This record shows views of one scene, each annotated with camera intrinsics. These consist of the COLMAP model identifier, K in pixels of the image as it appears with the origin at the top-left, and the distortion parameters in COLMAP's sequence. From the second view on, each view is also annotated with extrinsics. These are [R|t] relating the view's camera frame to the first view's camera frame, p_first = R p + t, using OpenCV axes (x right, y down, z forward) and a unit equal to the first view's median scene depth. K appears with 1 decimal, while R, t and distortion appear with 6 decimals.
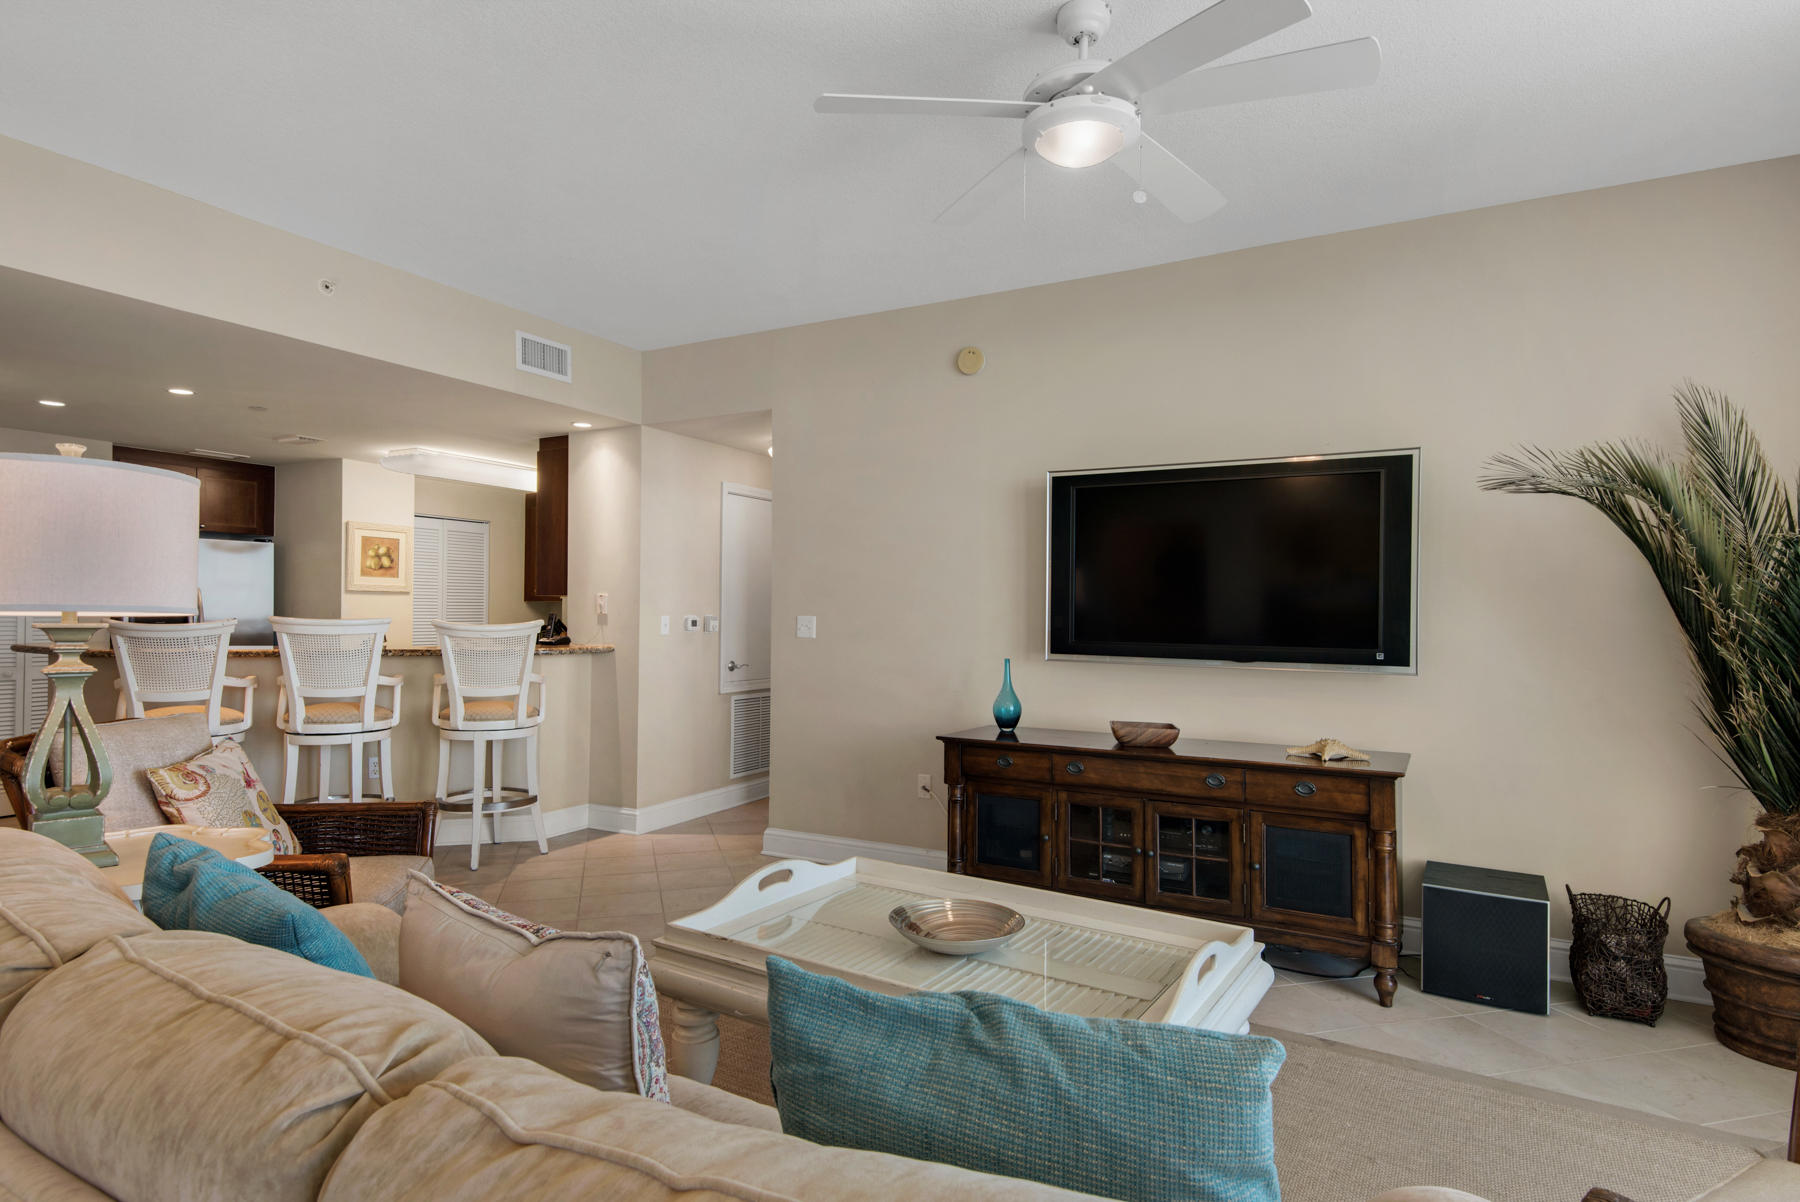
lens RADIAL K [[958.5, 0, 897.5], [0, 958.5, 599.5], [0, 0, 1]] dist [0.025555, -0.007689]
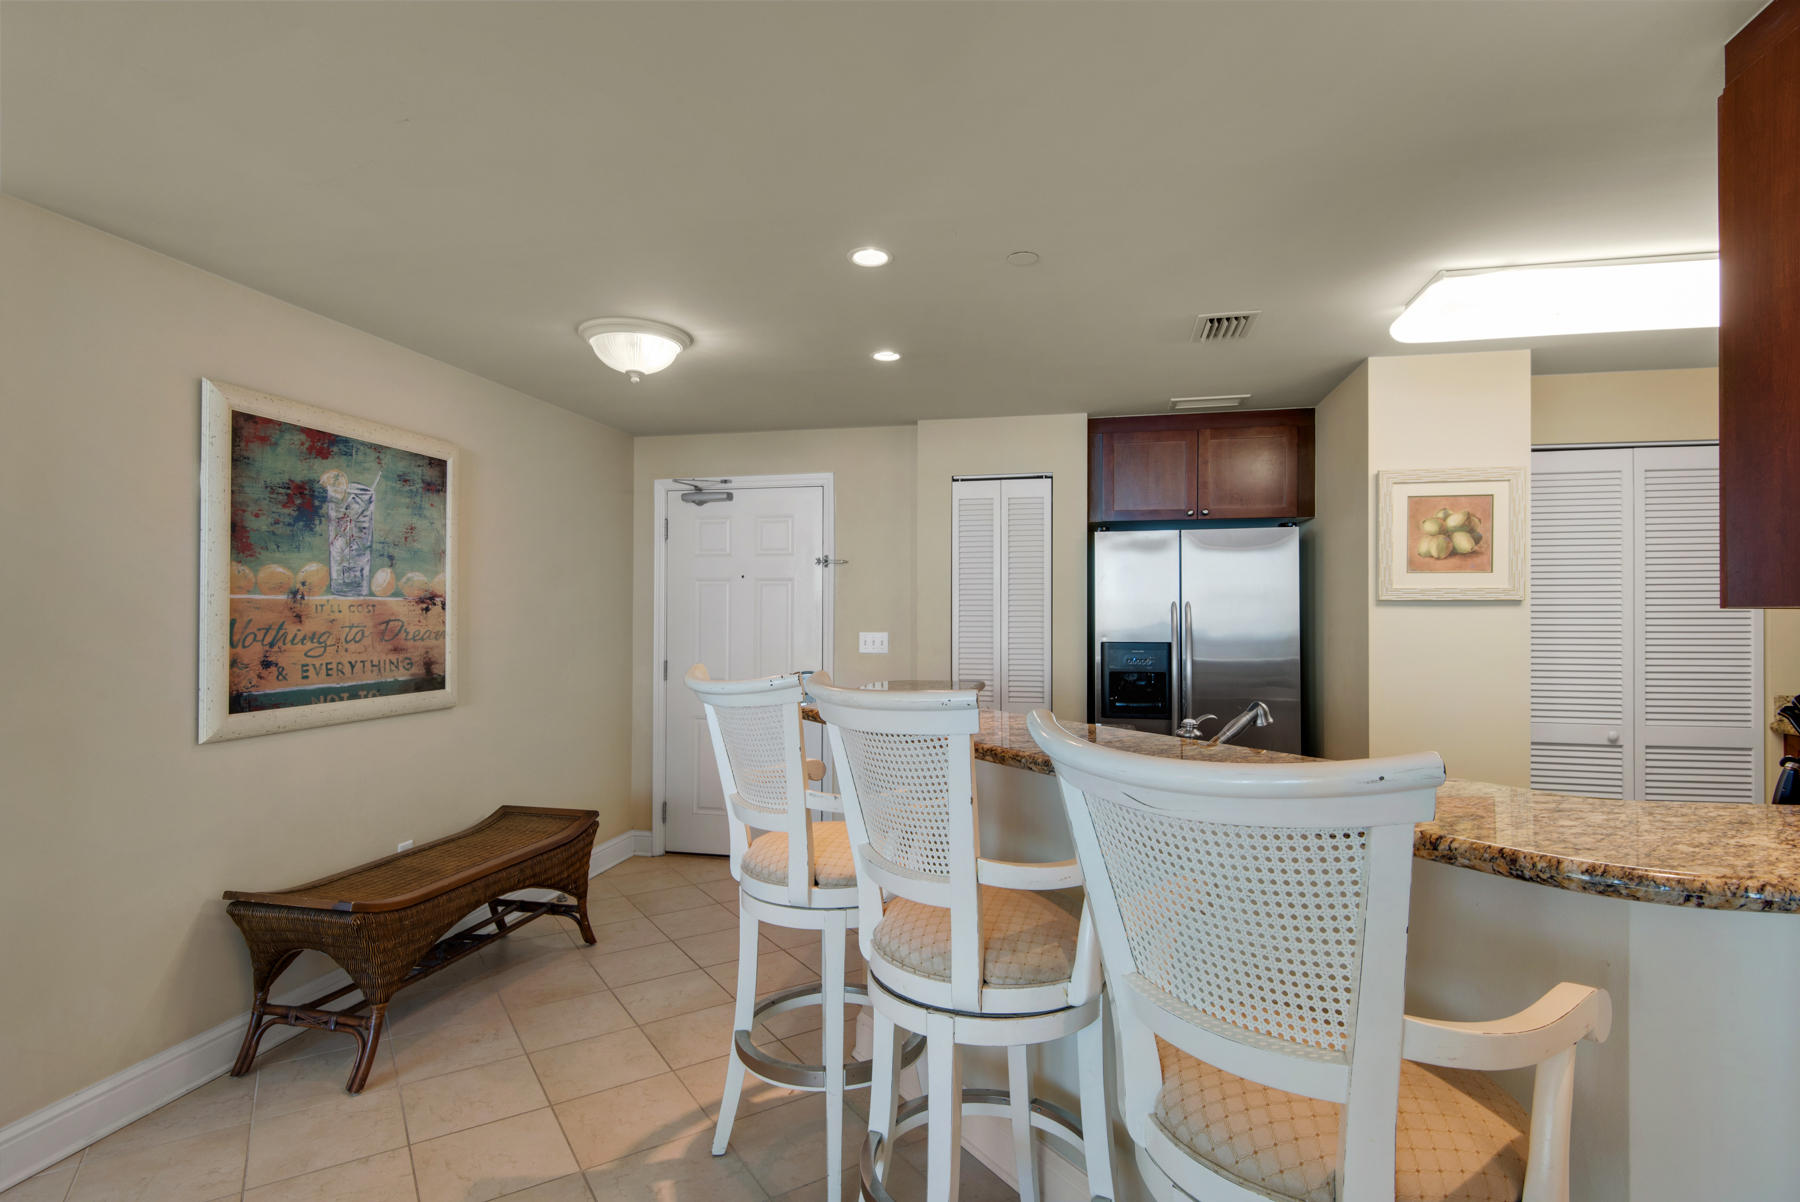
lens RADIAL K [[904.2, 0, 904.1], [0, 904.2, 598.8], [0, 0, 1]] dist [-0.002428, -0.000171]
pose [[0.298151, -0.037469, -0.953783, -0.169904], [0.011039, 0.999298, -0.035806, 0.004421], [0.954455, 0.000147, 0.298355, 0.587703]]
